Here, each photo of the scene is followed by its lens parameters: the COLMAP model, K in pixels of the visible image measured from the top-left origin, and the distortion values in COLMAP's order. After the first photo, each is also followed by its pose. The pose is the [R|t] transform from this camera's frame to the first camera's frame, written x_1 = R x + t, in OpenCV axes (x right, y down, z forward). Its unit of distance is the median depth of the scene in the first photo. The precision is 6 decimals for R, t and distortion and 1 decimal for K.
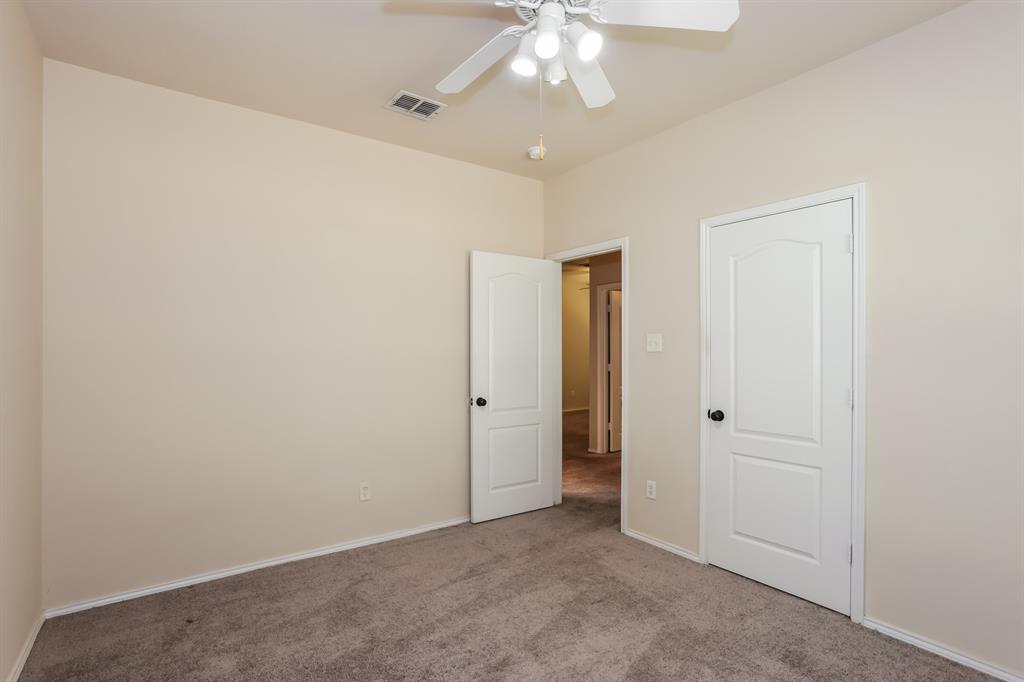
lens RADIAL K [[495.6, 0, 505.5], [0, 495.6, 343.3], [0, 0, 1]] dist [-0.048485, 0.012792]
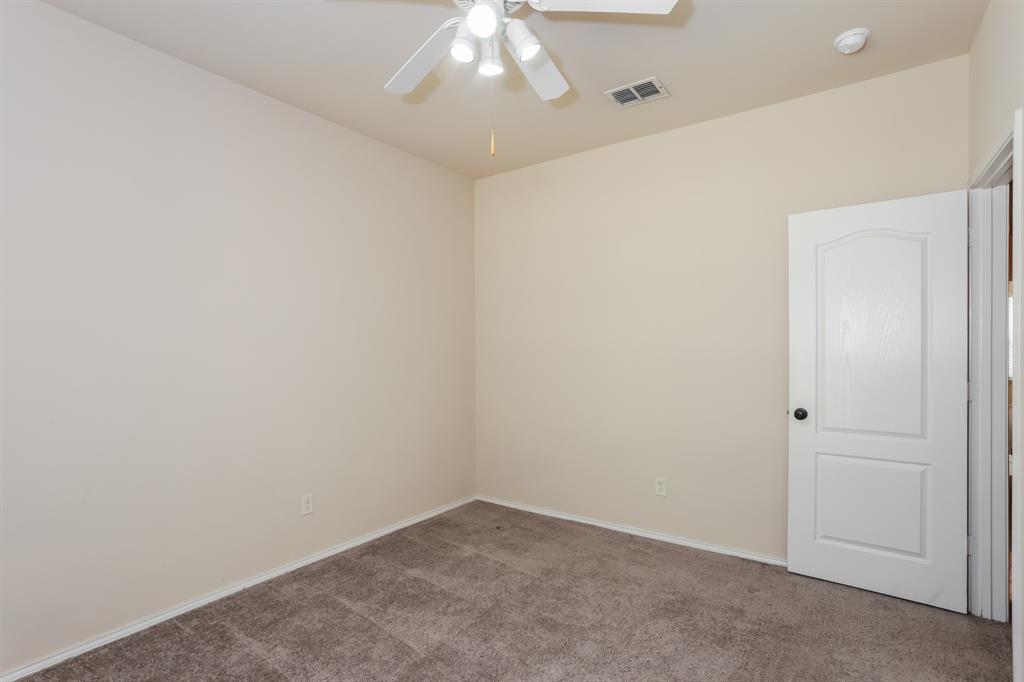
lens RADIAL K [[495.6, 0, 511.6], [0, 495.6, 344.7], [0, 0, 1]] dist [-0.048485, 0.012792]
pose [[0.299231, -0.006855, -0.954156, 0.602671], [0.027311, 0.999626, 0.001383, 0.001267], [0.953790, -0.026473, 0.299306, 0.427765]]
